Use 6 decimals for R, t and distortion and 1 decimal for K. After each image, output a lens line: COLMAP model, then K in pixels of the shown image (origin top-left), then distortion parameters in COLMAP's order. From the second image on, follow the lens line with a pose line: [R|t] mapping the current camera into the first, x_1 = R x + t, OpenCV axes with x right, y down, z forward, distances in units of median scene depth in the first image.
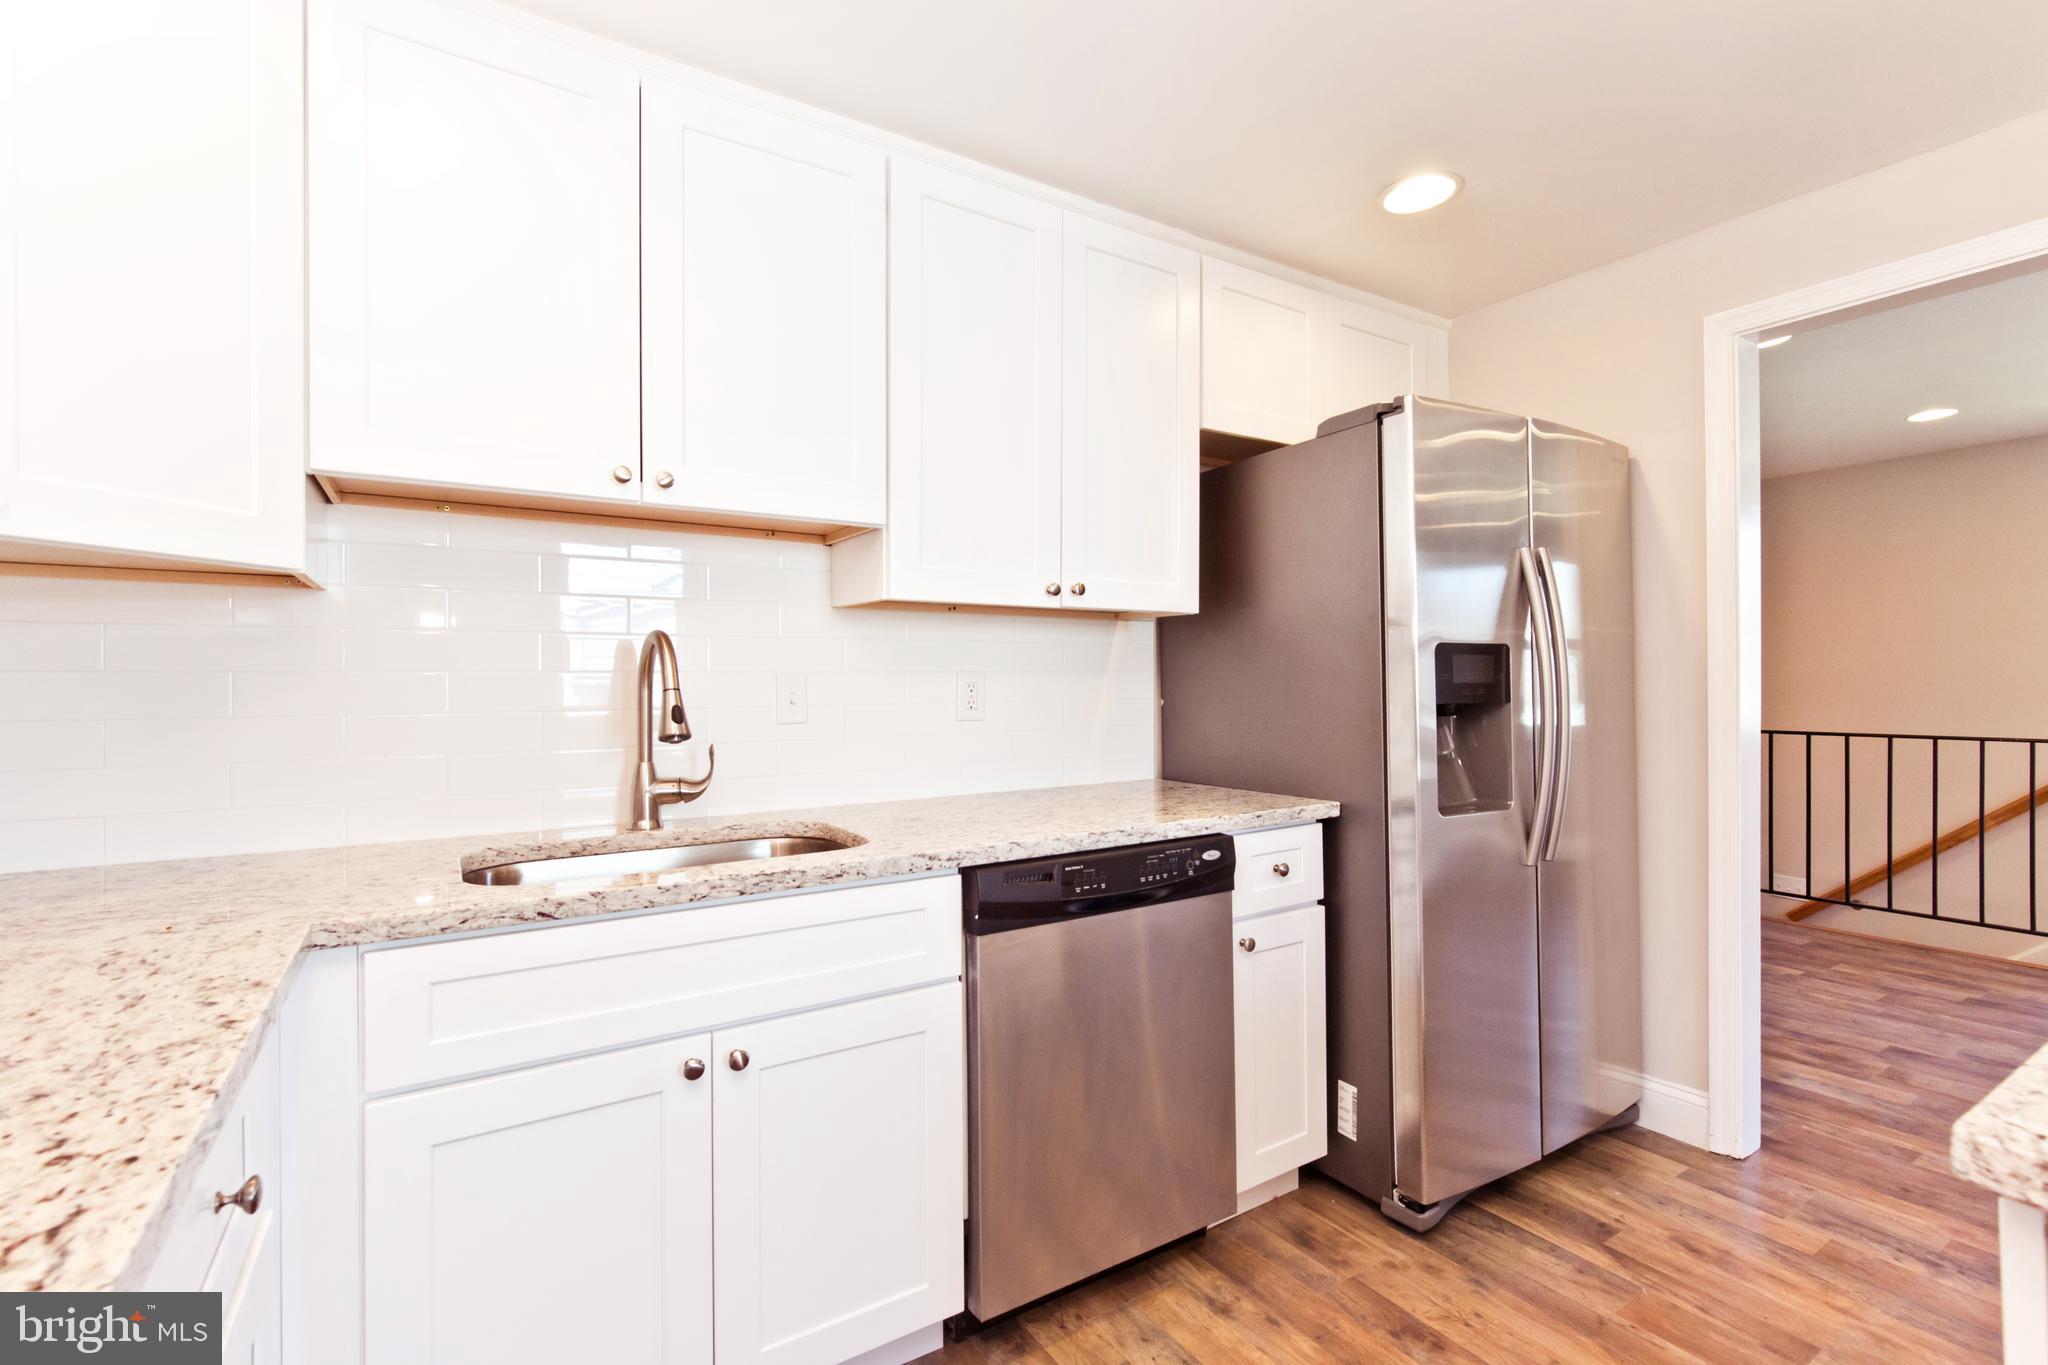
lens RADIAL K [[926.0, 0, 1030.8], [0, 926.0, 677.2], [0, 0, 1]] dist [0.001182, 0.000161]
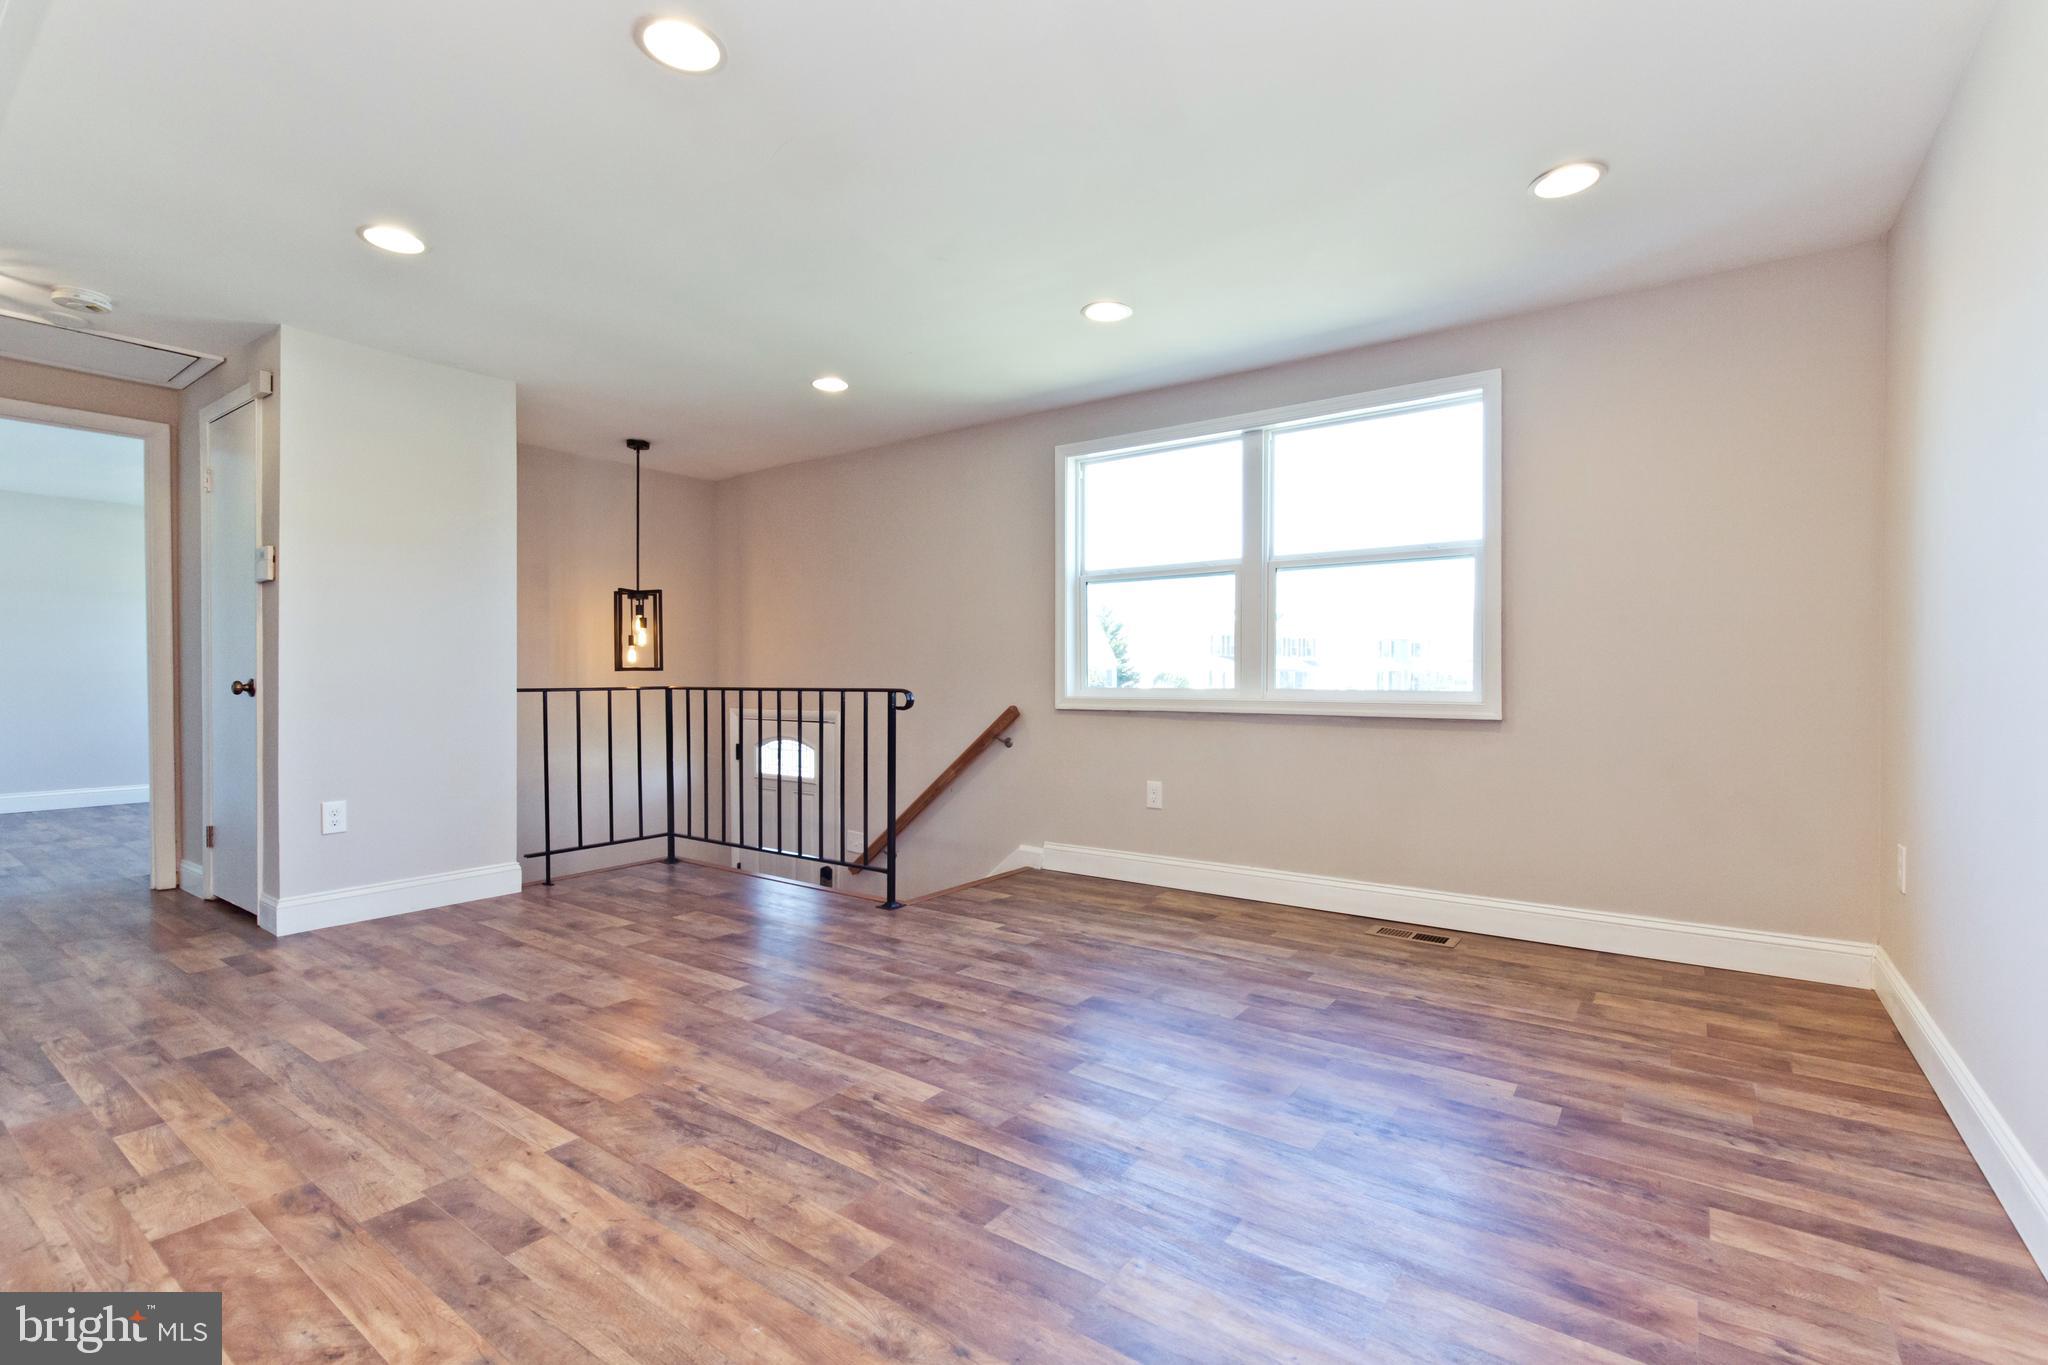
lens RADIAL K [[926.0, 0, 1026.3], [0, 926.0, 685.9], [0, 0, 1]] dist [0.001182, 0.000161]
pose [[0.932934, 0.000287, 0.360048, 1.804731], [-0.004519, 0.999930, 0.010911, 0.107402], [-0.360019, -0.011806, 0.932870, -0.146769]]
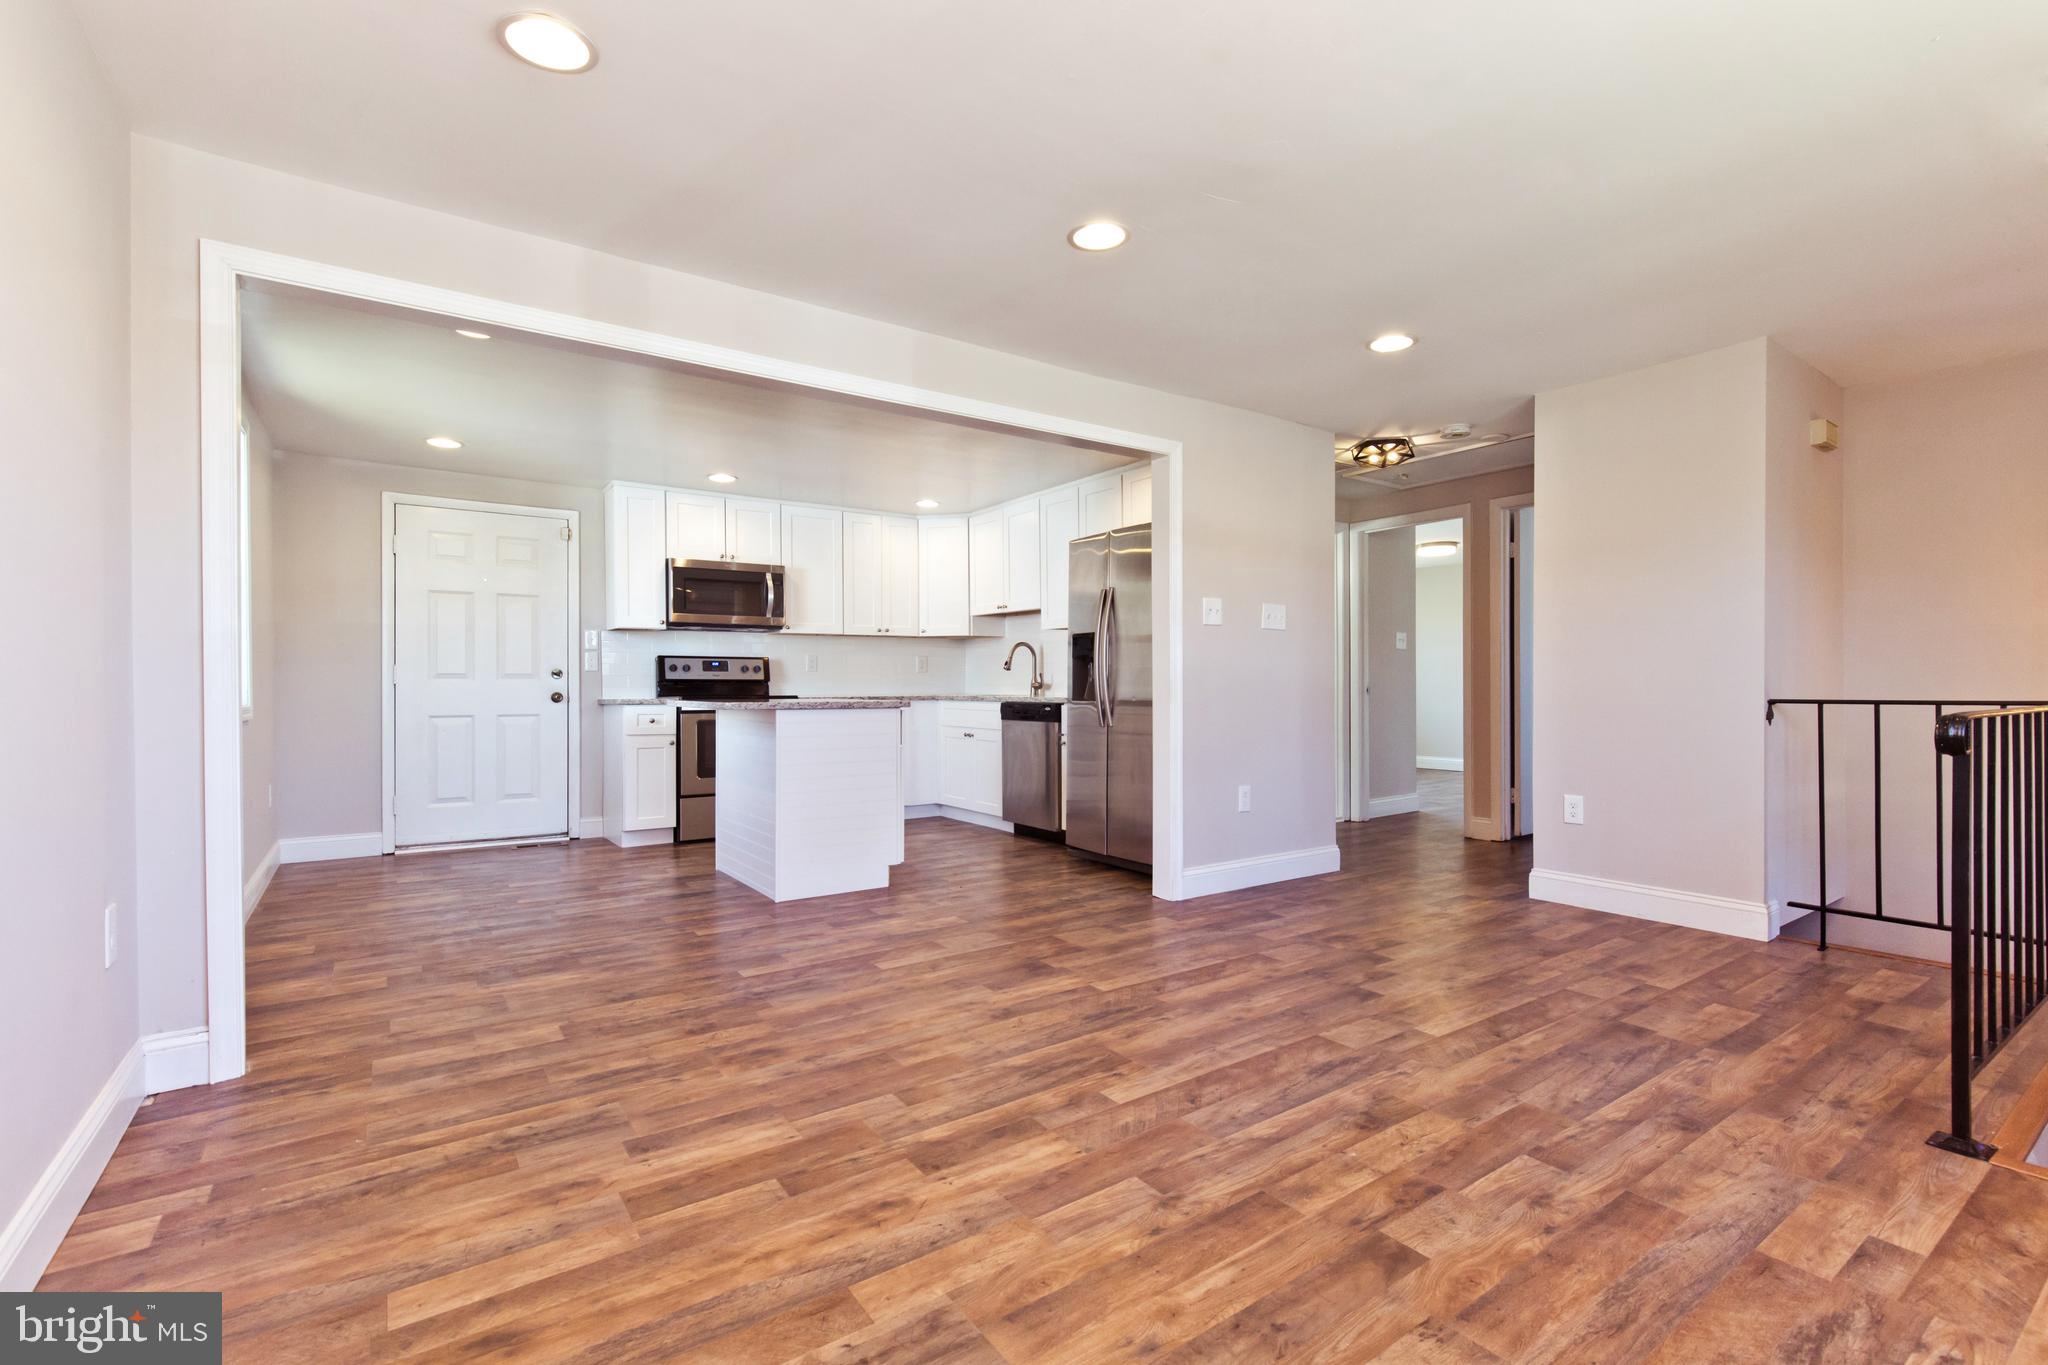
lens RADIAL K [[926.0, 0, 1035.6], [0, 926.0, 684.6], [0, 0, 1]] dist [0.001182, 0.000161]
pose [[0.042506, 0.009096, -0.999055, 3.353829], [0.004714, 0.999946, 0.009305, 0.088717], [0.999085, -0.005105, 0.042461, 0.863693]]
